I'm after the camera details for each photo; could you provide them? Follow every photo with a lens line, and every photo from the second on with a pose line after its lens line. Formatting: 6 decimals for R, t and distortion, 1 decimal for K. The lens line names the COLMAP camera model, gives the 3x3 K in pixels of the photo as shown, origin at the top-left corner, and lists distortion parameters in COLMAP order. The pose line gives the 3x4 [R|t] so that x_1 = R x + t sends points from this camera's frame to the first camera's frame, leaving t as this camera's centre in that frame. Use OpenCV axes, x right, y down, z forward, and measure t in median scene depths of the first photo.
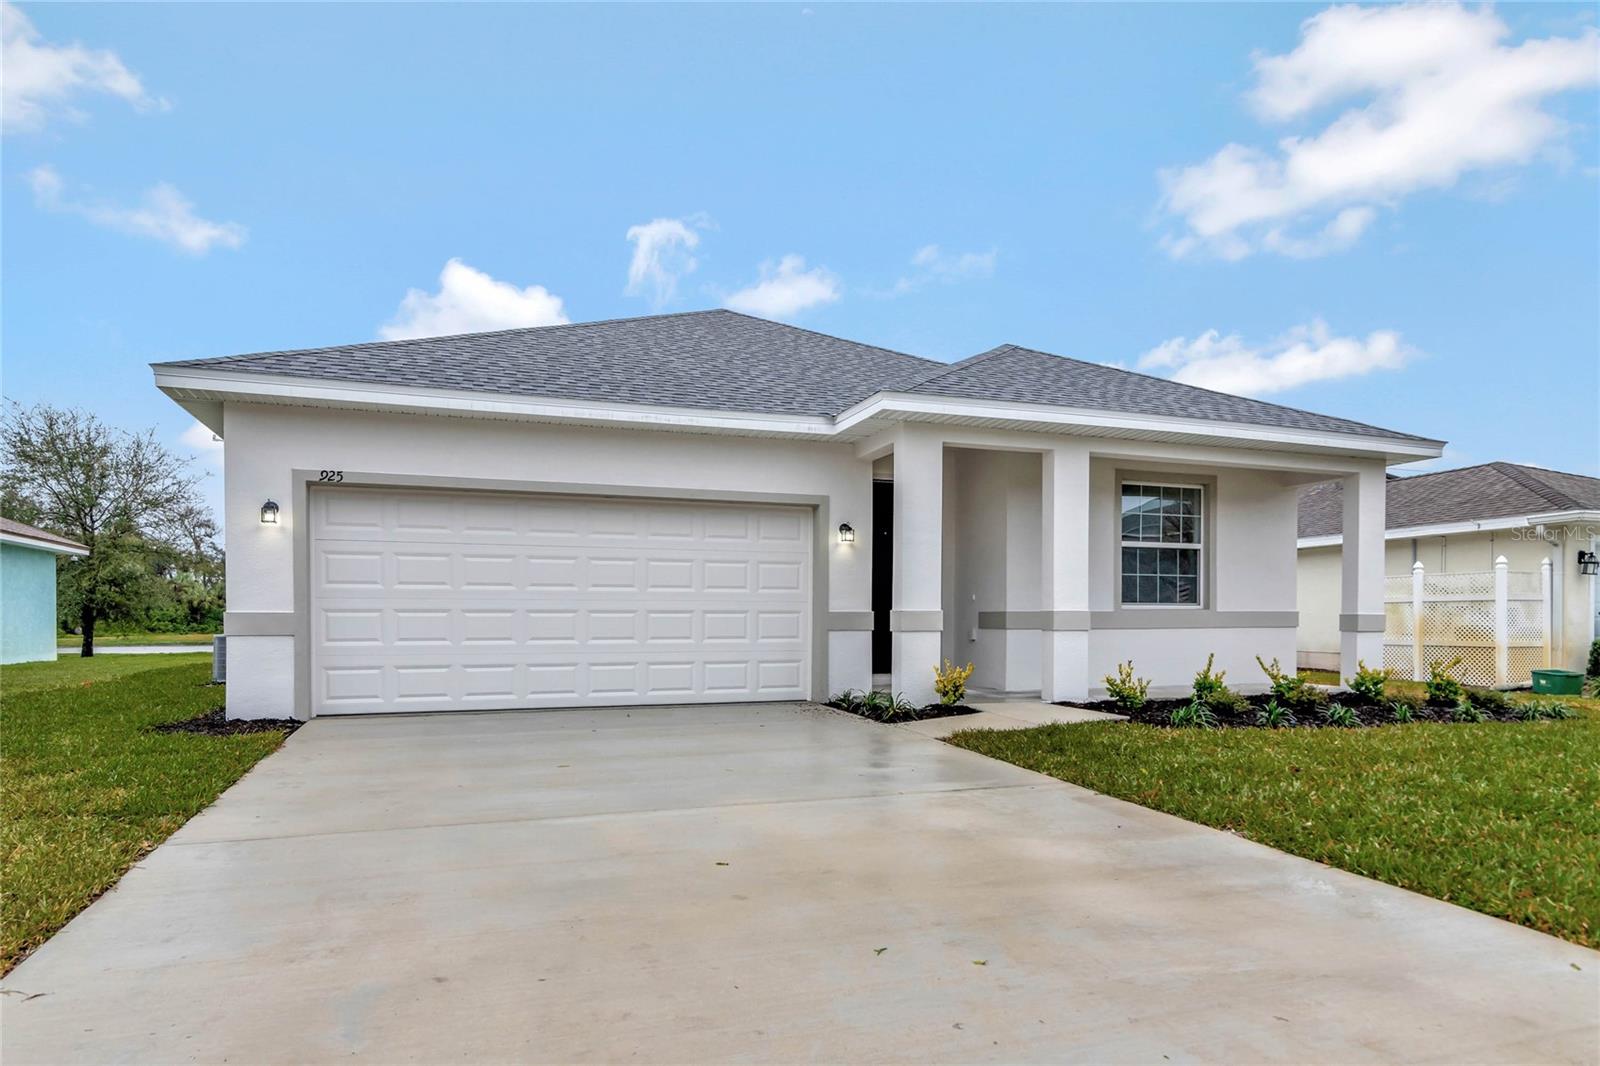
lens RADIAL K [[728.6, 0, 802.3], [0, 728.6, 640.8], [0, 0, 1]] dist [-0.000635, -0.000108]
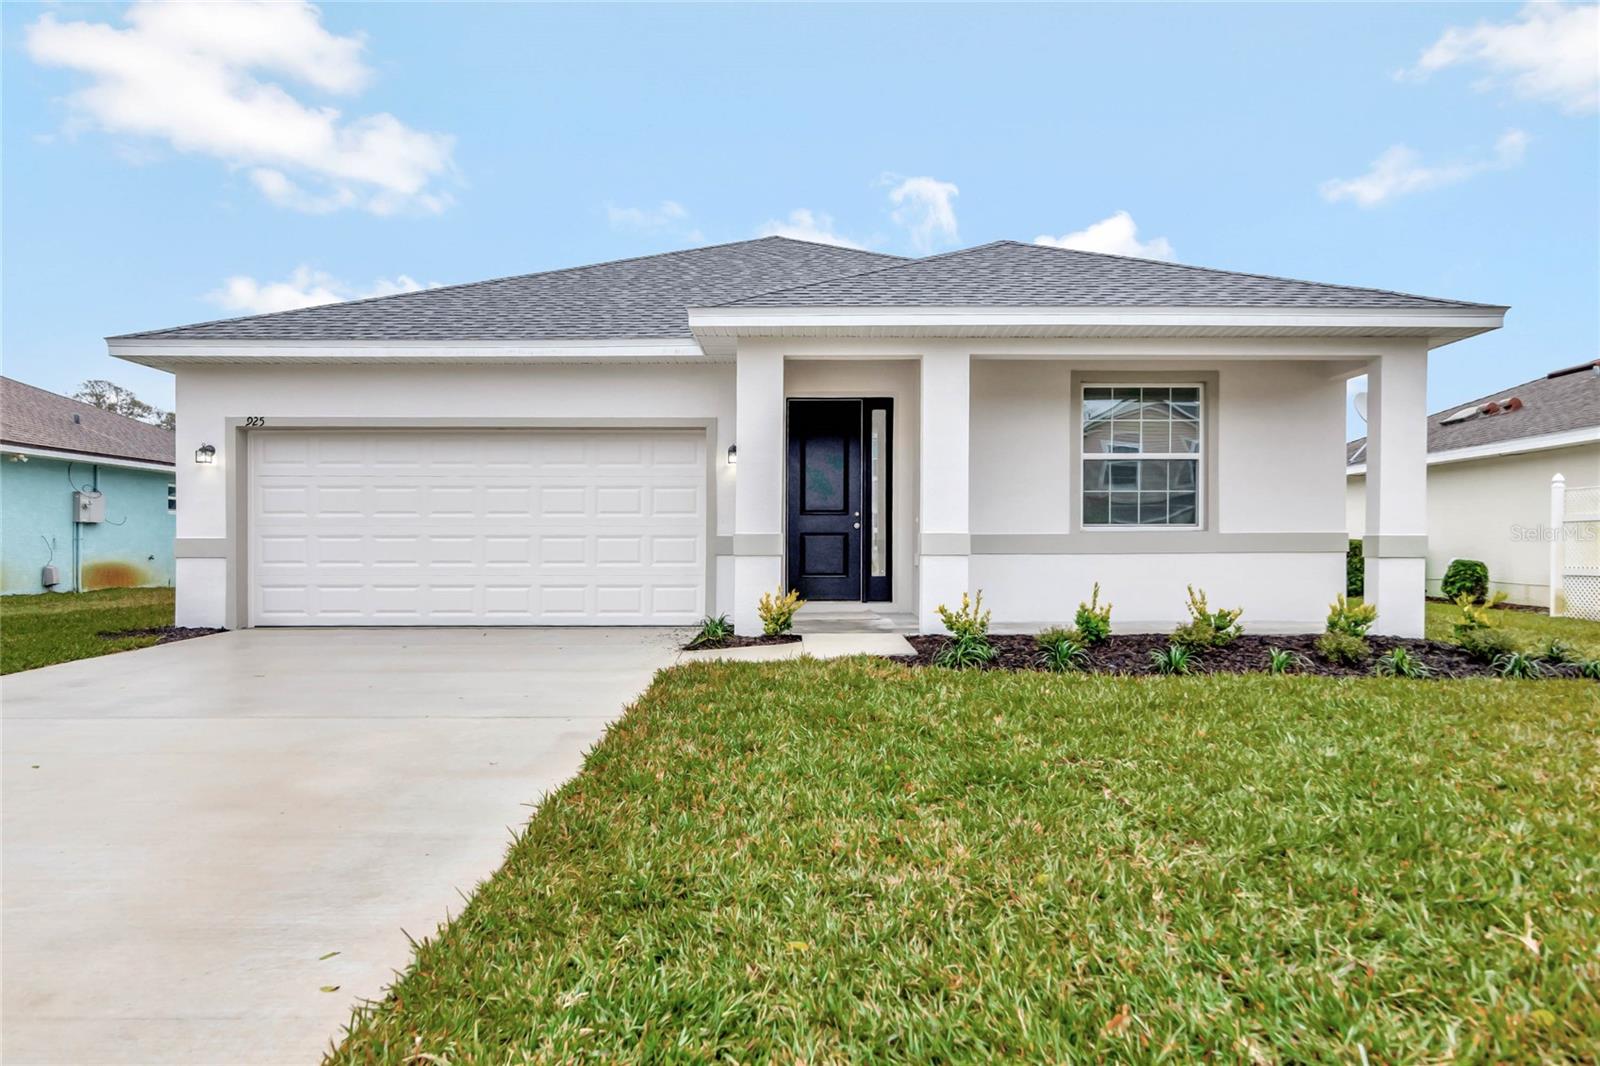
lens RADIAL K [[728.6, 0, 828.9], [0, 728.6, 562.2], [0, 0, 1]] dist [-0.000635, -0.000108]
pose [[0.963533, 0.004659, -0.267547, 0.421969], [-0.006210, 0.999968, -0.004950, -0.000280], [0.267516, 0.006430, 0.963532, 0.091831]]
